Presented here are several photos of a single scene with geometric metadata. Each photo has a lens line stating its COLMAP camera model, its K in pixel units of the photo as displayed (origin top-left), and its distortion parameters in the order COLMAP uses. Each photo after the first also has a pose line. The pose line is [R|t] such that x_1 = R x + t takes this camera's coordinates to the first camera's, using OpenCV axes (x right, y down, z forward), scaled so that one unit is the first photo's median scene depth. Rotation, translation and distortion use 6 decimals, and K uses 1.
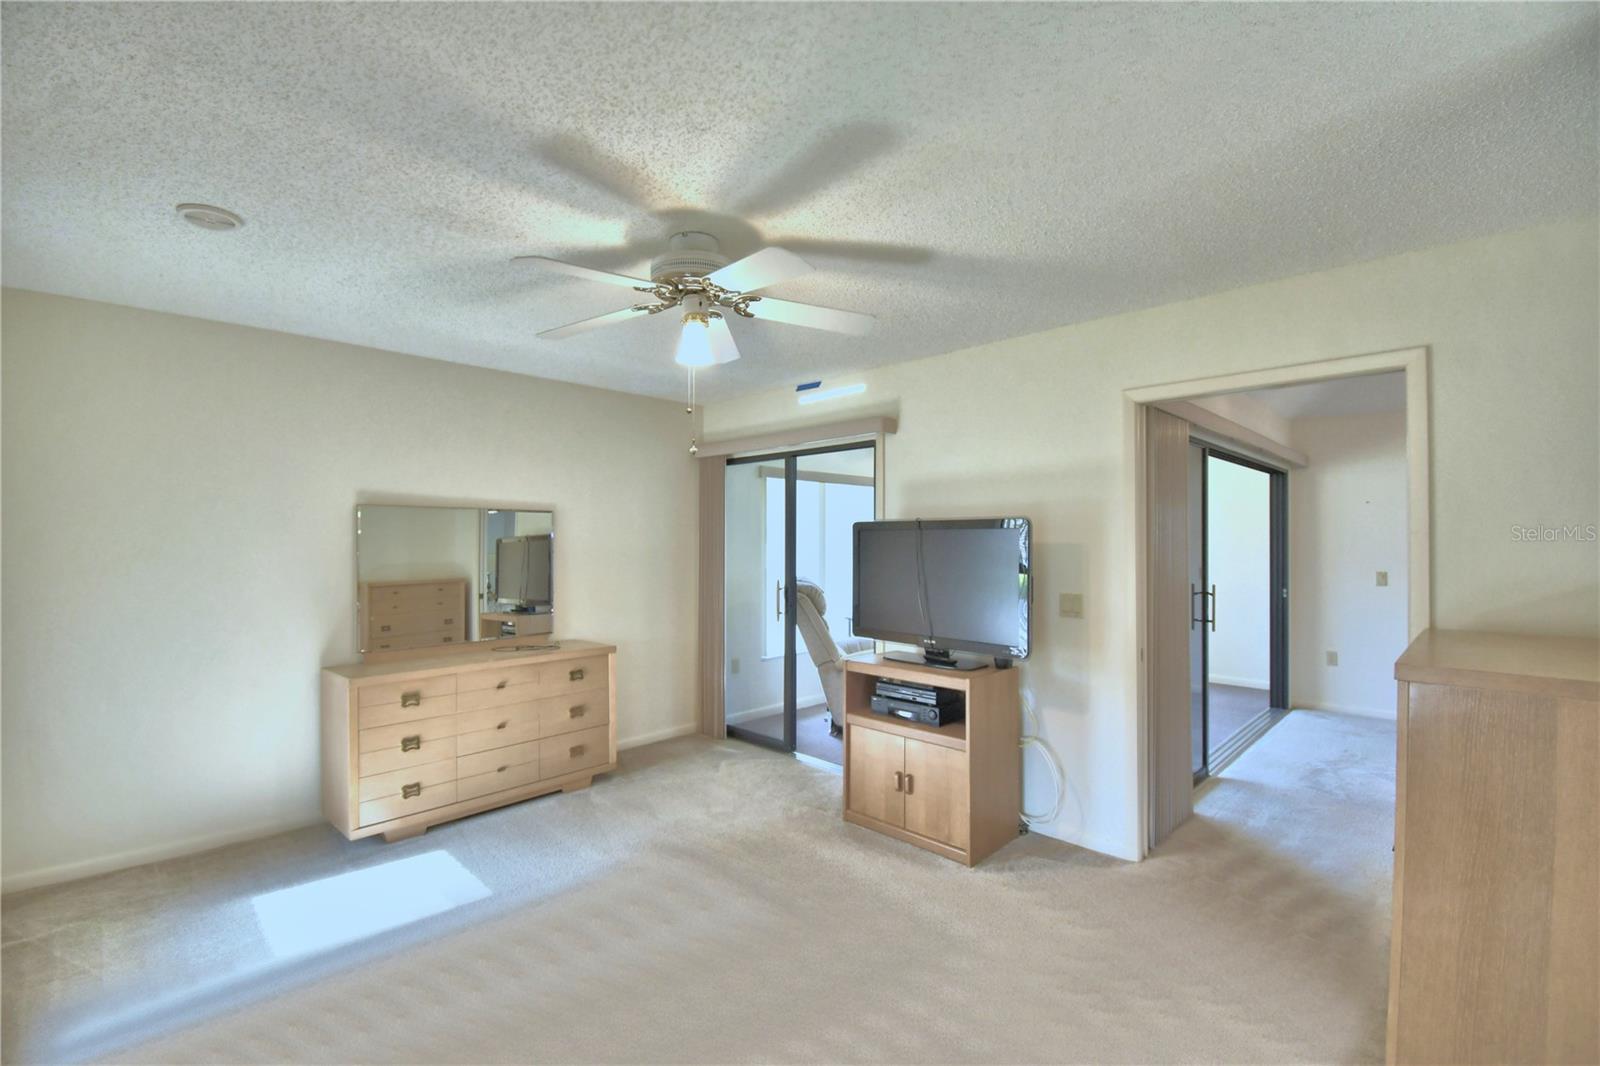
lens RADIAL K [[713.9, 0, 798.0], [0, 713.9, 535.4], [0, 0, 1]] dist [0.011396, -0.019950]
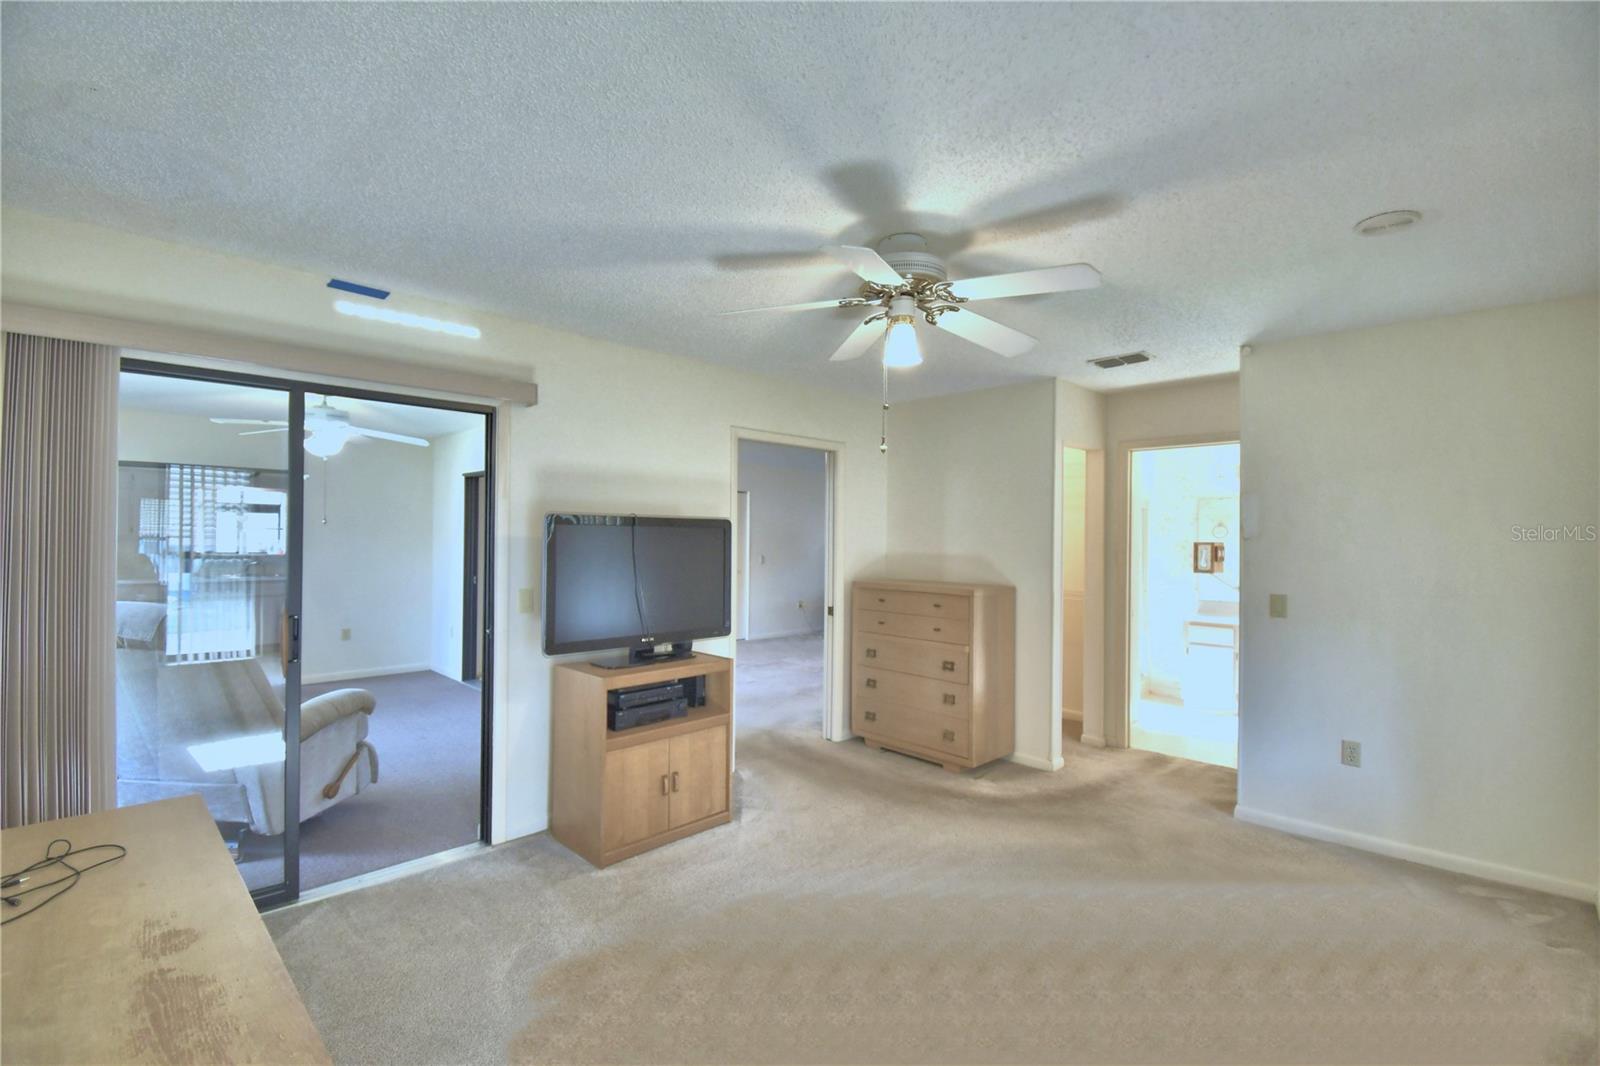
lens RADIAL K [[713.9, 0, 791.7], [0, 713.9, 532.6], [0, 0, 1]] dist [0.011396, -0.019950]
pose [[-0.004474, 0.002967, 0.999986, -0.819903], [-0.015320, 0.999878, -0.003035, 0.001287], [-0.999873, -0.015334, -0.004428, 0.826343]]
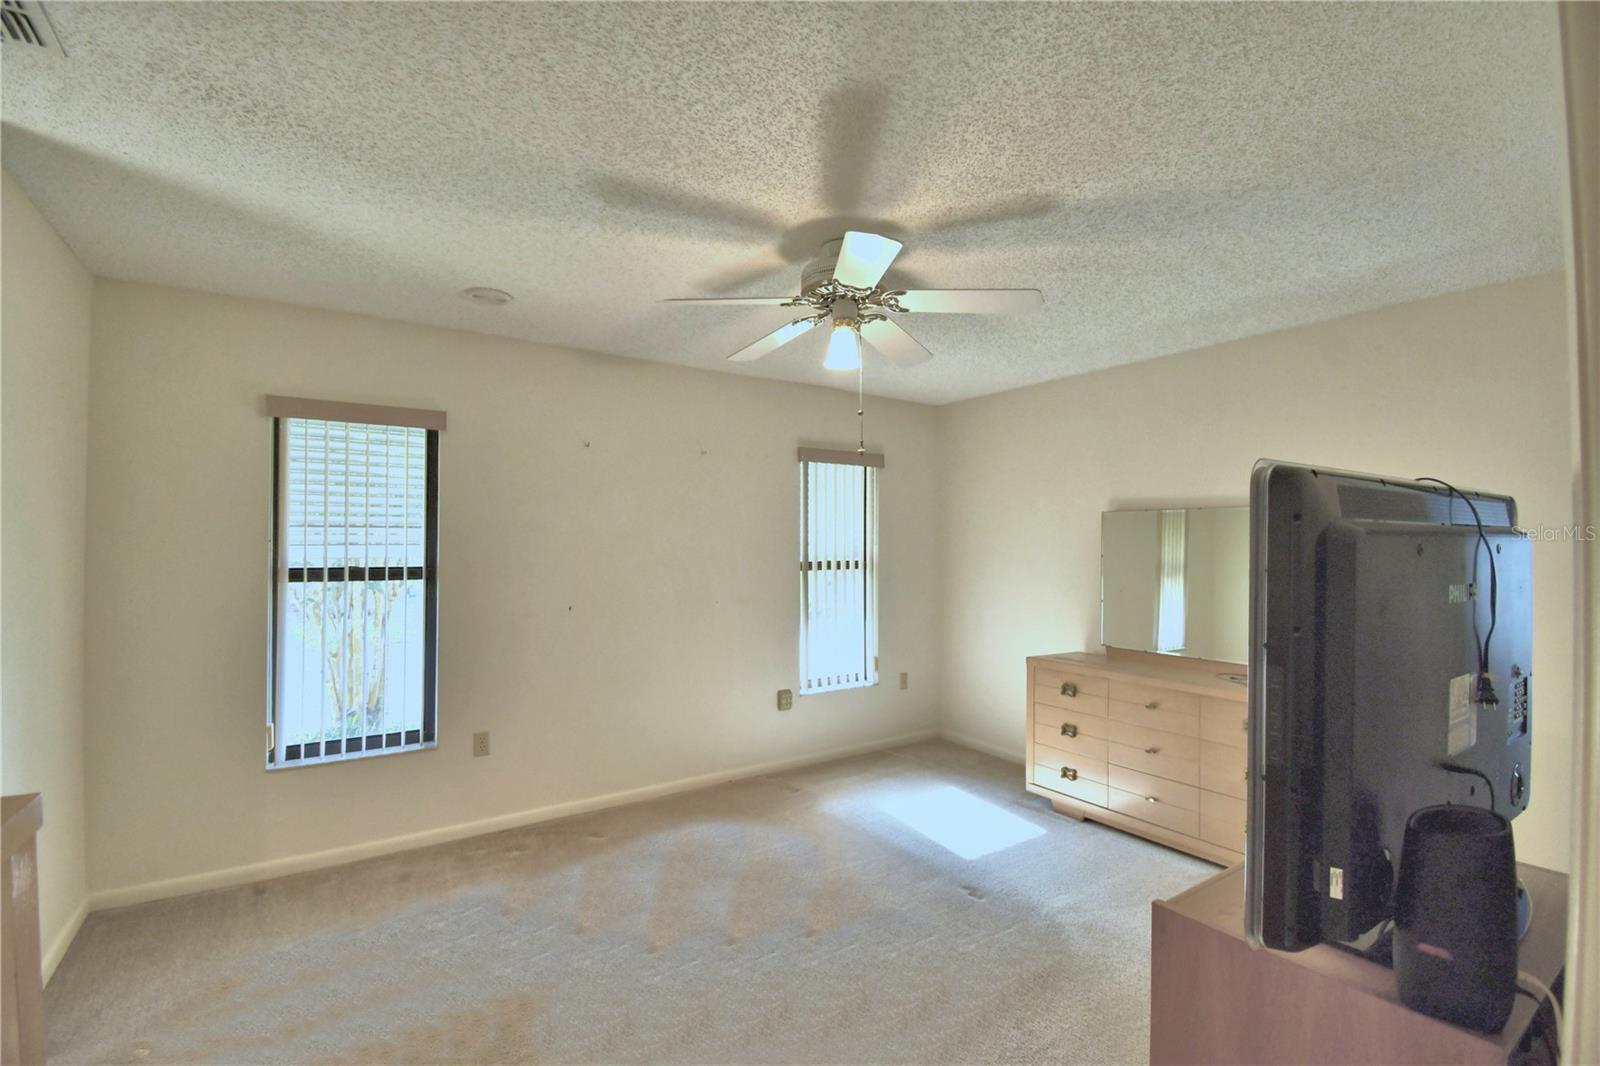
lens RADIAL K [[713.9, 0, 797.8], [0, 713.9, 534.9], [0, 0, 1]] dist [0.011396, -0.019950]
pose [[-0.218527, -0.020154, -0.975623, 0.627360], [-0.007826, 0.999791, -0.018901, 0.016161], [0.975800, 0.003505, -0.218639, 0.838527]]
